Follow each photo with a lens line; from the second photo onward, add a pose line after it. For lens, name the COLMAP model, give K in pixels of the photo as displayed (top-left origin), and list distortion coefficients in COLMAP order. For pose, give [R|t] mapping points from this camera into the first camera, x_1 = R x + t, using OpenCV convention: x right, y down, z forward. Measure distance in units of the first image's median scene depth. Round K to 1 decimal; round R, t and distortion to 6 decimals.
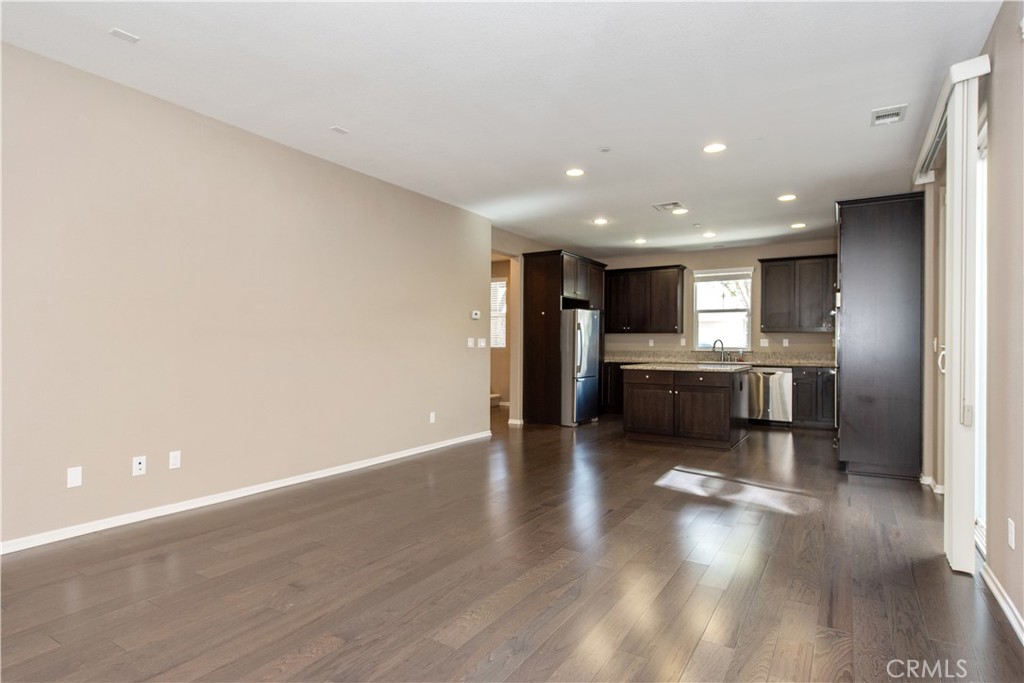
lens RADIAL K [[541.1, 0, 510.9], [0, 541.1, 346.9], [0, 0, 1]] dist [0.005454, 0.000195]
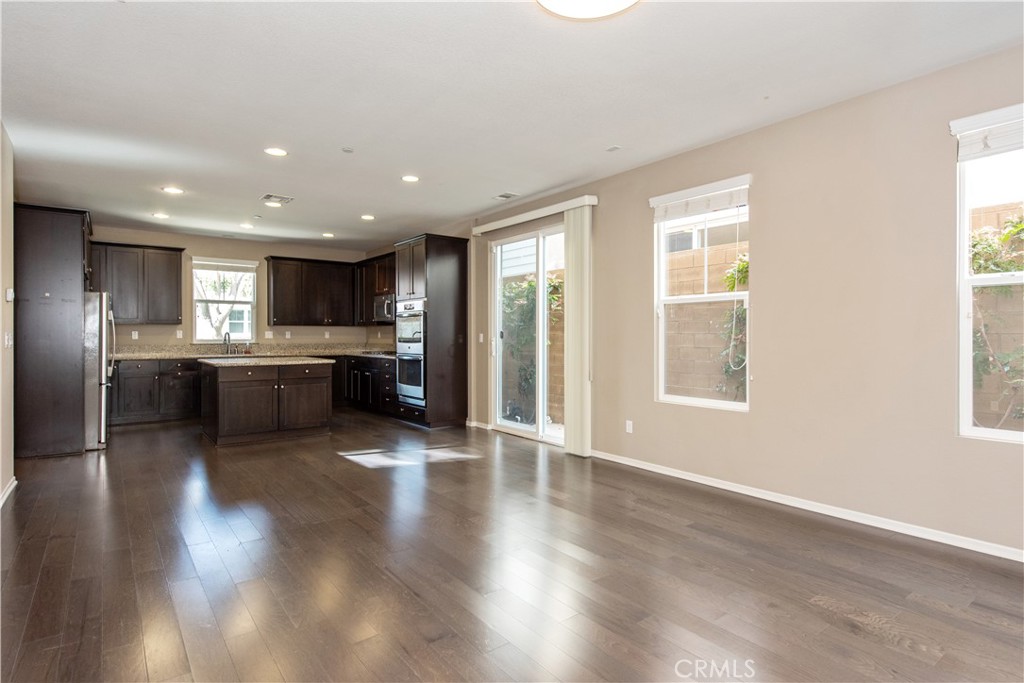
lens RADIAL K [[541.1, 0, 512.8], [0, 541.1, 335.7], [0, 0, 1]] dist [0.005454, 0.000195]
pose [[0.351277, -0.009697, 0.936221, -0.353023], [0.006303, 0.999948, 0.007993, -0.011288], [-0.936250, 0.003093, 0.351320, 0.183335]]
